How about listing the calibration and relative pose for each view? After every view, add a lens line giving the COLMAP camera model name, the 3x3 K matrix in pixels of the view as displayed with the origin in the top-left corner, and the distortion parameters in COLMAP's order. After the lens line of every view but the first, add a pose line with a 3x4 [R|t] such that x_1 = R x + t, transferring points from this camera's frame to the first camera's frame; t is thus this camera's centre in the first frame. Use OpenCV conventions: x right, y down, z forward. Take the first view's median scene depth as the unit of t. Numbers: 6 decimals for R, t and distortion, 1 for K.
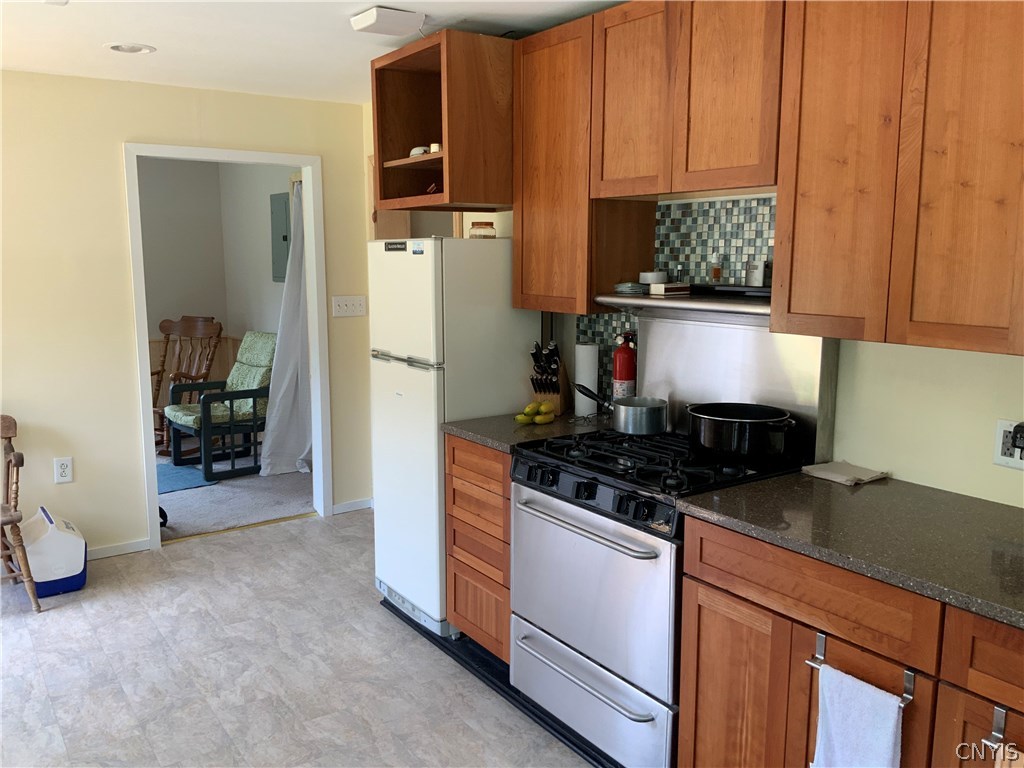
lens RADIAL K [[853.9, 0, 471.4], [0, 853.9, 385.0], [0, 0, 1]] dist [0.067068, -0.126635]
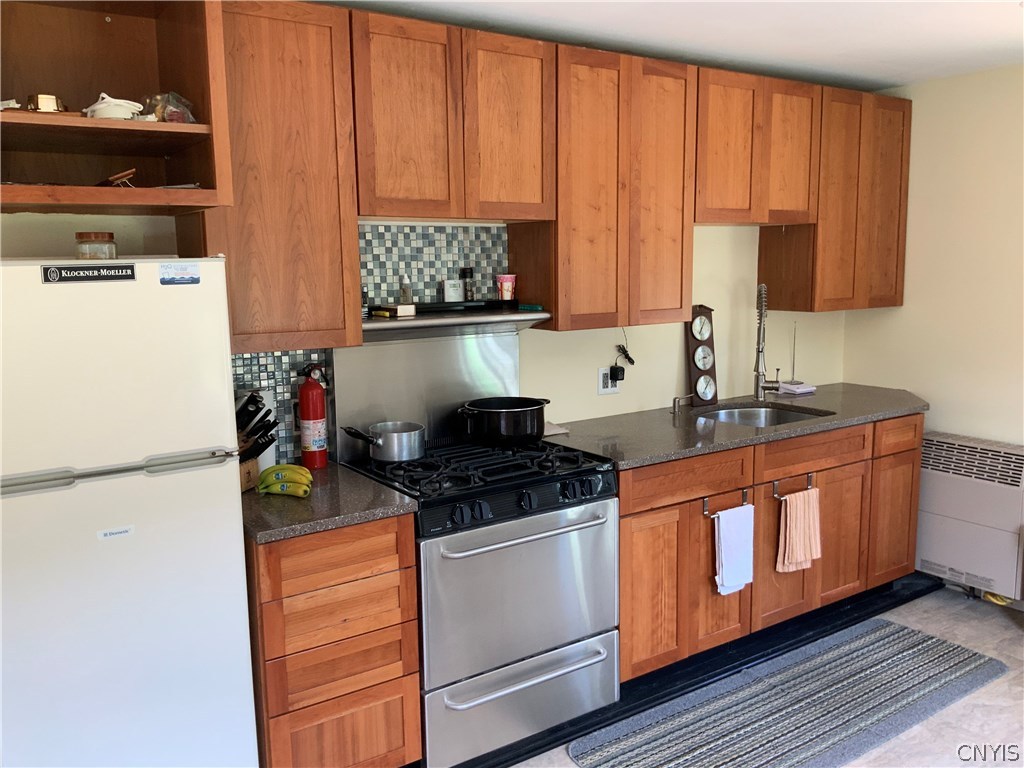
lens RADIAL K [[853.9, 0, 511.4], [0, 853.9, 387.5], [0, 0, 1]] dist [0.067068, -0.126635]
pose [[-0.030084, -0.144438, 0.989056, -0.805328], [0.169724, 0.974397, 0.147460, -0.153596], [-0.985032, 0.172303, -0.004799, 0.914543]]
